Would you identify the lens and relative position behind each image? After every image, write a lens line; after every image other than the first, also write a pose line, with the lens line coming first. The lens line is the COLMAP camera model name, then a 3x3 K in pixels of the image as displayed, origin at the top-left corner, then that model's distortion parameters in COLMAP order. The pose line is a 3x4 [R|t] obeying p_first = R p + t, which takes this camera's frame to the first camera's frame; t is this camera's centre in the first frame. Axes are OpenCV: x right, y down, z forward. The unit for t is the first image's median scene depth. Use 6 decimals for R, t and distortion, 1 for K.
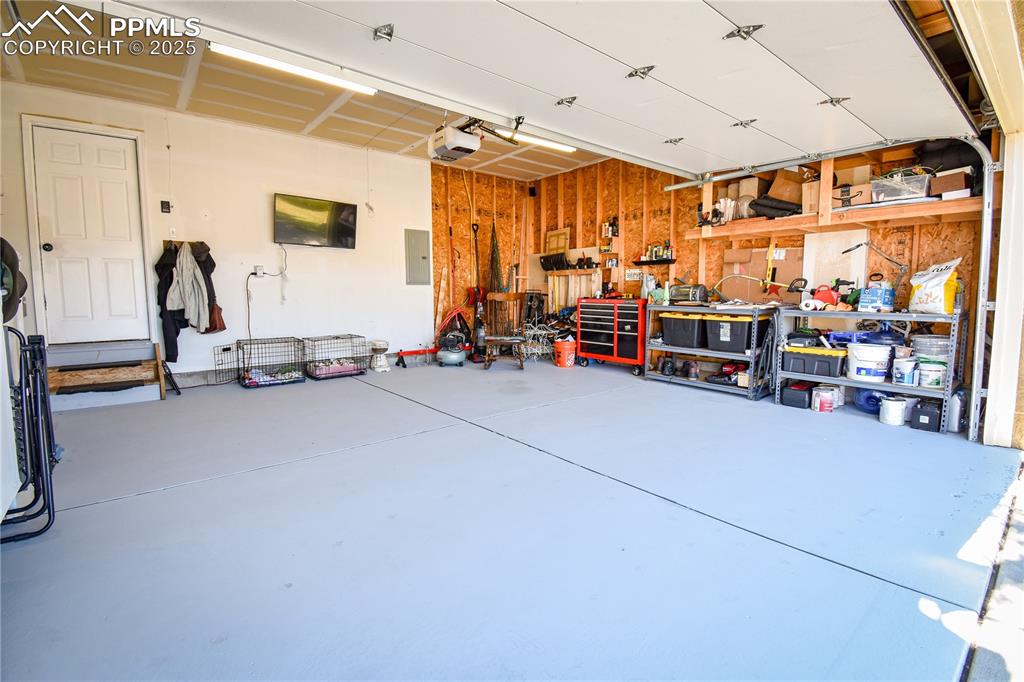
lens RADIAL K [[464.8, 0, 524.2], [0, 464.8, 332.6], [0, 0, 1]] dist [0.010676, -0.019668]
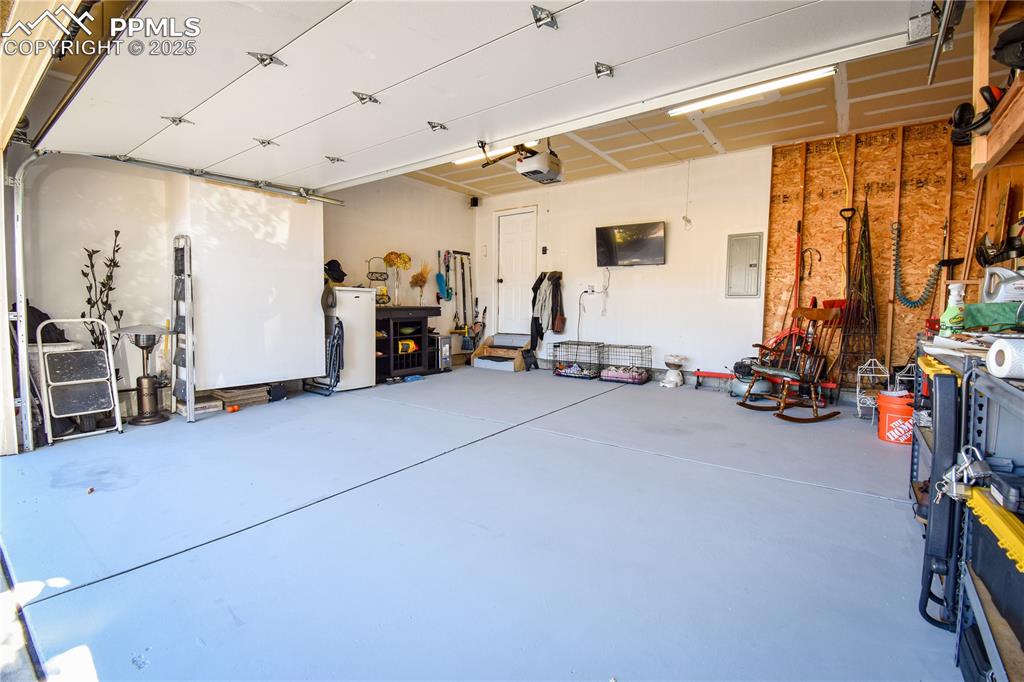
lens RADIAL K [[464.8, 0, 524.2], [0, 464.8, 332.6], [0, 0, 1]] dist [0.010676, -0.019668]
pose [[0.226009, 0.056888, -0.972463, 0.632509], [-0.090002, 0.995243, 0.037304, -0.043668], [0.969959, 0.079093, 0.230053, 0.520105]]
